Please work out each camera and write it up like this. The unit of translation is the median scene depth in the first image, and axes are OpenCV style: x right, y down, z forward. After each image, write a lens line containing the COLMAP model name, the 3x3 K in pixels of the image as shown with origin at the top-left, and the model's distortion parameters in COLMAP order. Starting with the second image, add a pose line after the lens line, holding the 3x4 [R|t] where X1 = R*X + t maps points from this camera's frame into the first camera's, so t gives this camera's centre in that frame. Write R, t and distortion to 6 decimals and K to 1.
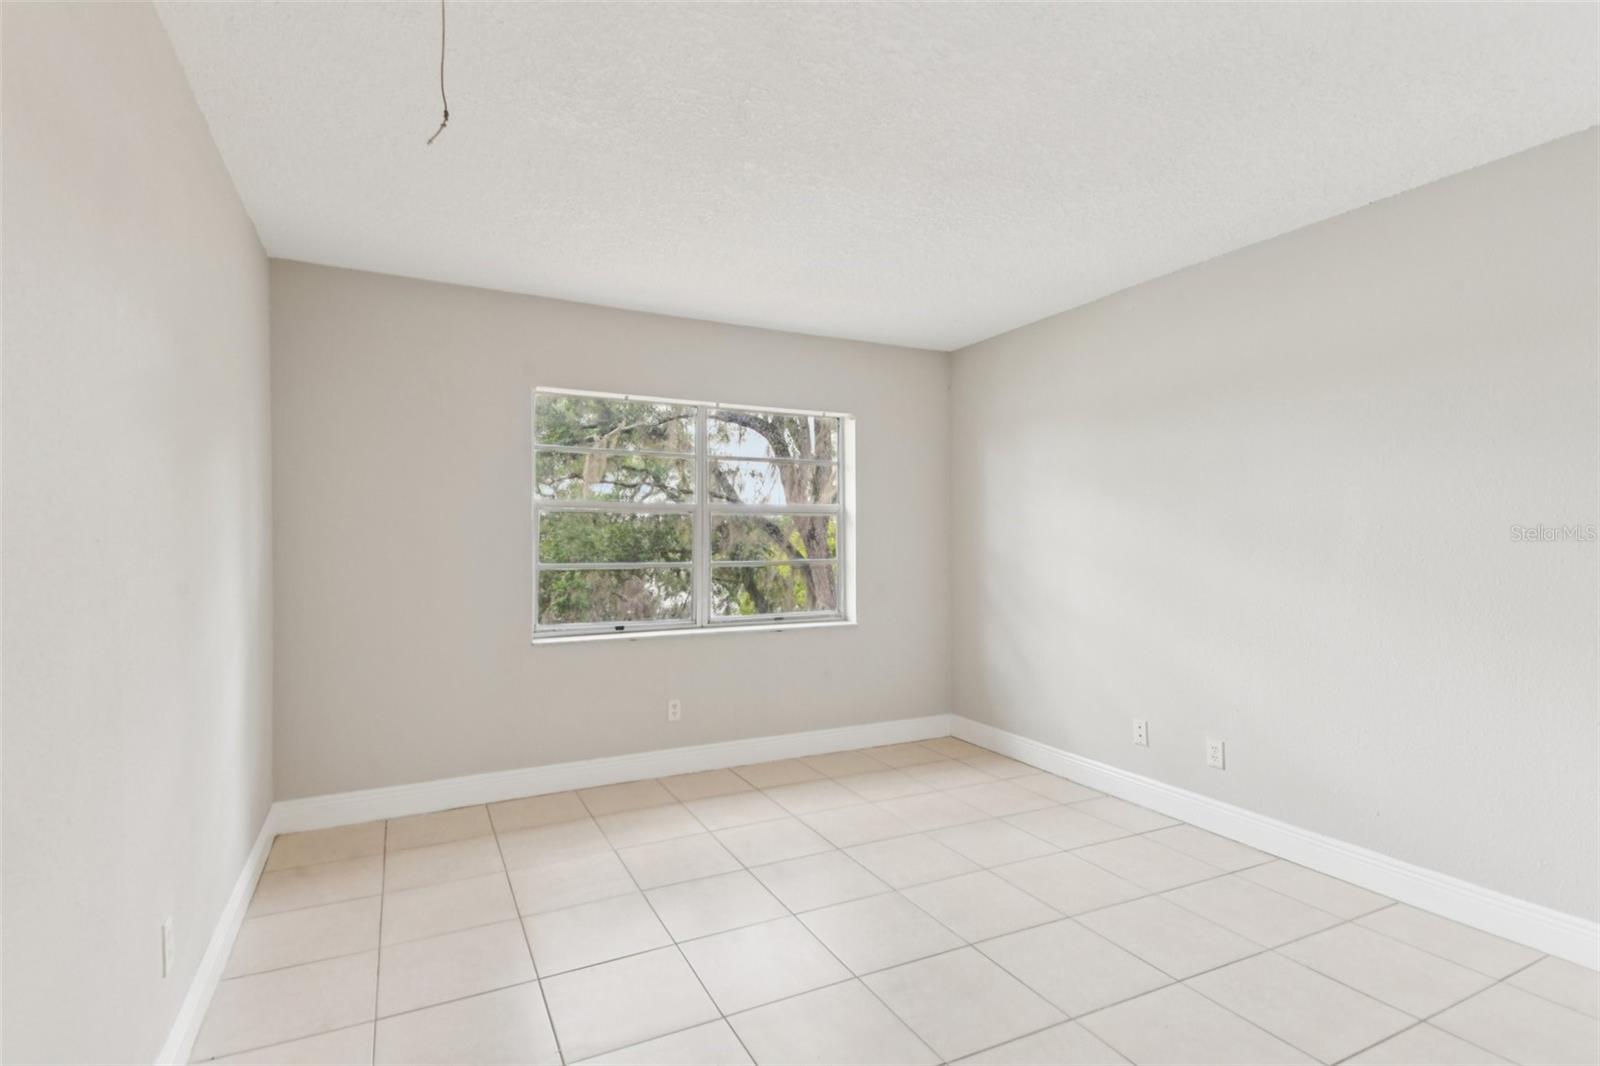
lens RADIAL K [[790.9, 0, 800.0], [0, 790.9, 533.0], [0, 0, 1]] dist [0.000162, -0.000341]
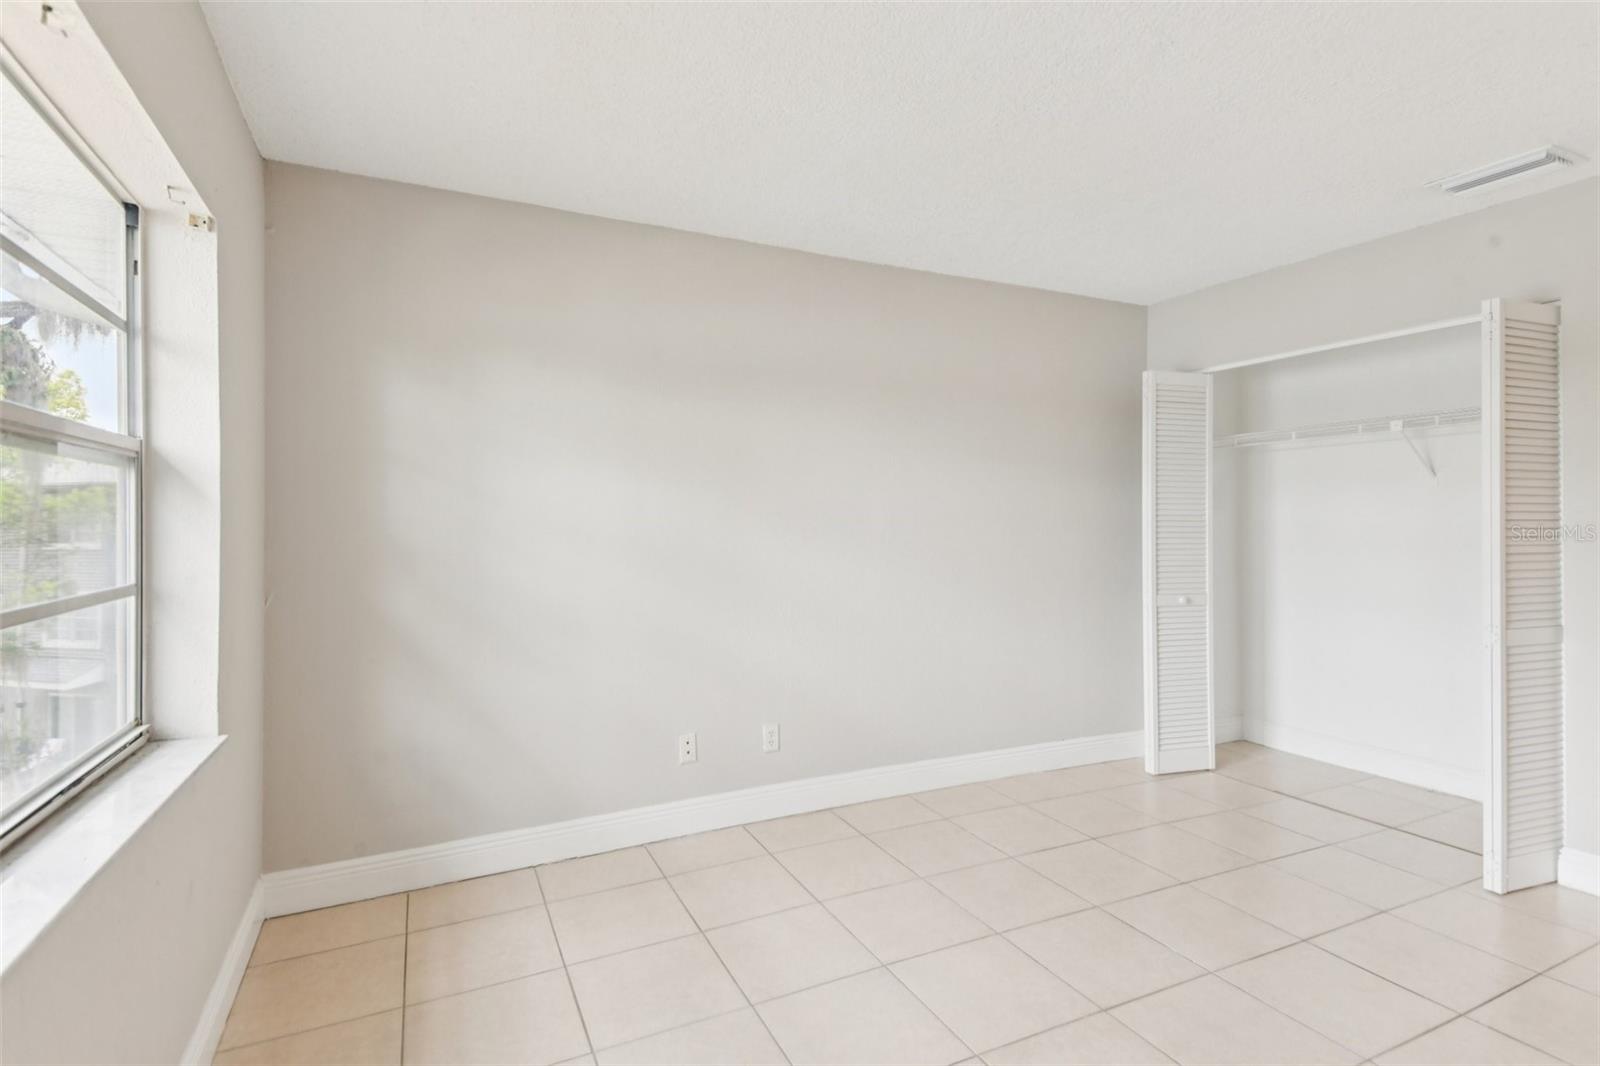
lens RADIAL K [[771.9, 0, 800.0], [0, 771.9, 523.8], [0, 0, 1]] dist [0.082592, -0.000068]
pose [[0.013803, 0.000211, 0.999905, -0.462545], [-0.001710, 0.999999, -0.000188, 0.006198], [-0.999903, -0.001707, 0.013803, 0.949666]]
